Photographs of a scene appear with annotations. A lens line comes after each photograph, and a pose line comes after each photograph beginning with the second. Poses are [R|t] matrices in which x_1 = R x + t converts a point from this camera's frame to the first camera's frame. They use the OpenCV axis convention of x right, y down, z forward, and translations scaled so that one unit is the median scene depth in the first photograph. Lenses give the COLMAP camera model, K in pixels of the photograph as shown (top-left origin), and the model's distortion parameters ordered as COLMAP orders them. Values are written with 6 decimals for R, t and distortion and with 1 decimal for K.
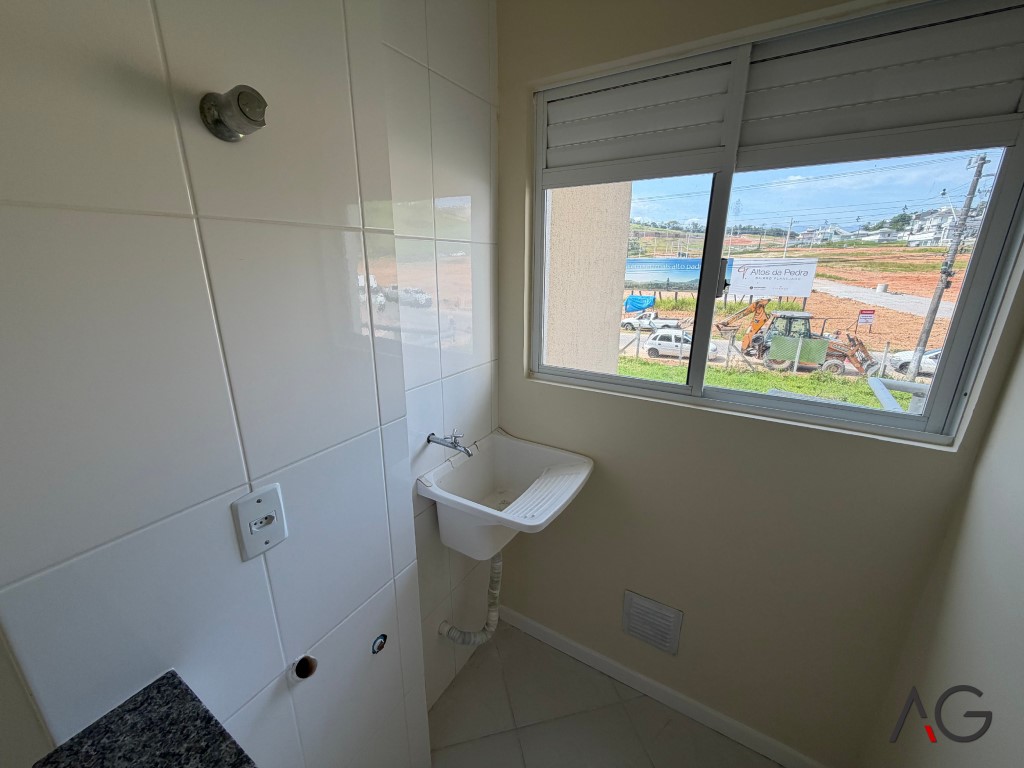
lens RADIAL K [[408.5, 0, 511.1], [0, 408.5, 387.9], [0, 0, 1]] dist [-0.000546, -0.000309]
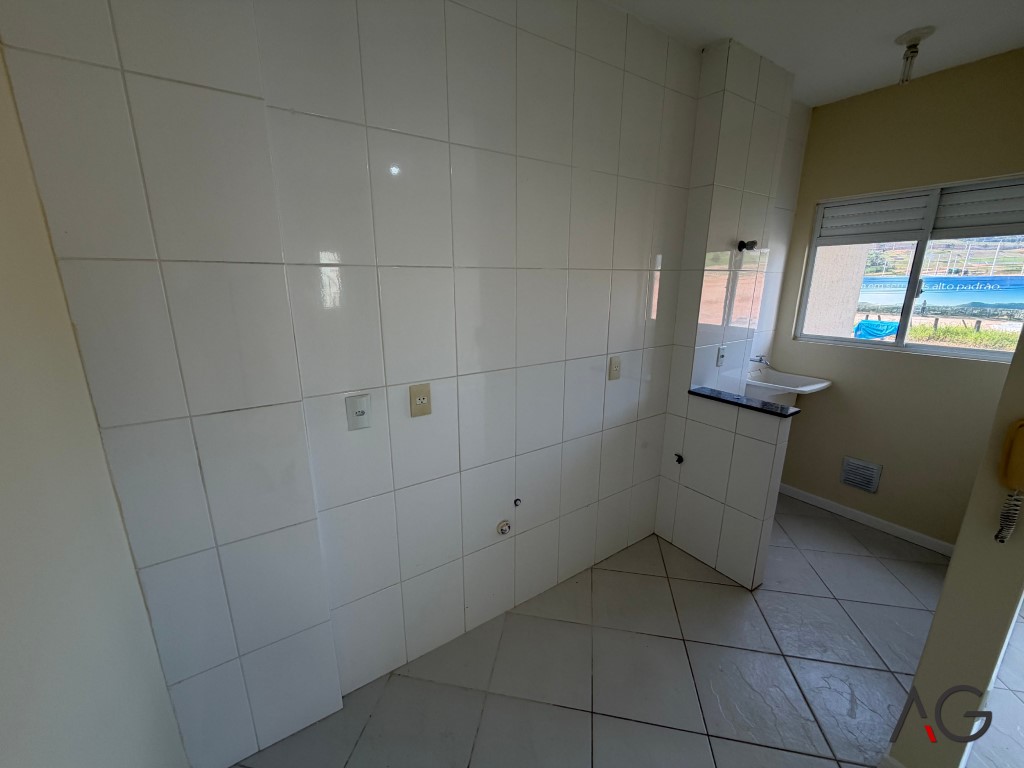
lens RADIAL K [[408.5, 0, 511.9], [0, 408.5, 385.4], [0, 0, 1]] dist [-0.000546, -0.000309]
pose [[0.909129, 0.100734, -0.404150, -0.381772], [-0.120728, 0.992390, -0.024223, 0.412428], [0.398634, 0.070814, 0.914372, -1.339759]]
